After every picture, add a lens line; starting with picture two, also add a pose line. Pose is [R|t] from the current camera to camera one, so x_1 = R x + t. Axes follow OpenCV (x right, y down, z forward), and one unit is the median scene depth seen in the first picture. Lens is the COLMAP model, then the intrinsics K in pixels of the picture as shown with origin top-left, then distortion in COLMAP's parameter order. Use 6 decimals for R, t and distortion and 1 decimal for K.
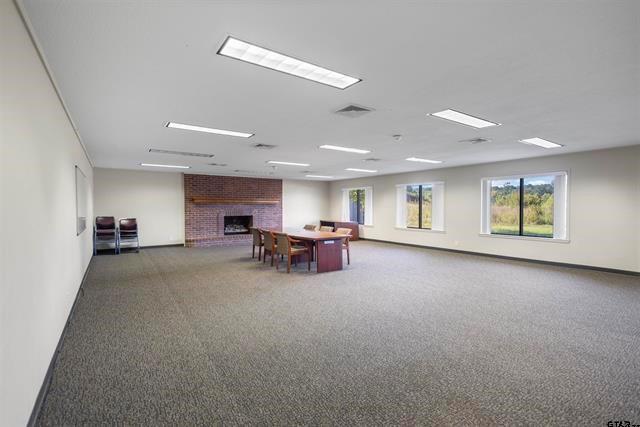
lens RADIAL K [[300.1, 0, 306.3], [0, 300.1, 209.5], [0, 0, 1]] dist [0.004921, 0.001194]
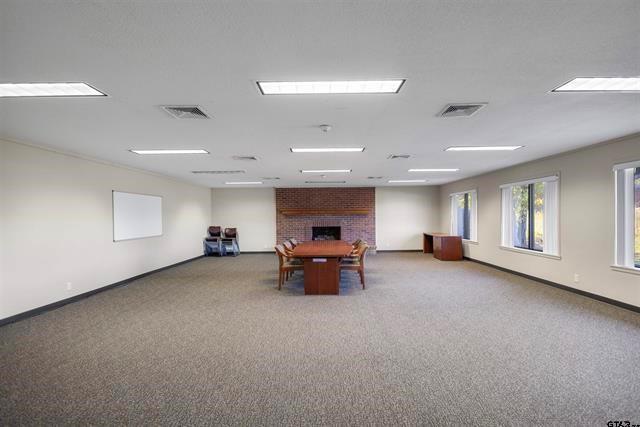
lens RADIAL K [[300.1, 0, 319.3], [0, 300.1, 216.4], [0, 0, 1]] dist [0.004921, 0.001194]
pose [[0.824817, -0.006296, -0.565365, 0.357268], [0.002902, 0.999972, -0.006902, -0.006429], [0.565393, 0.004052, 0.824812, 0.184787]]
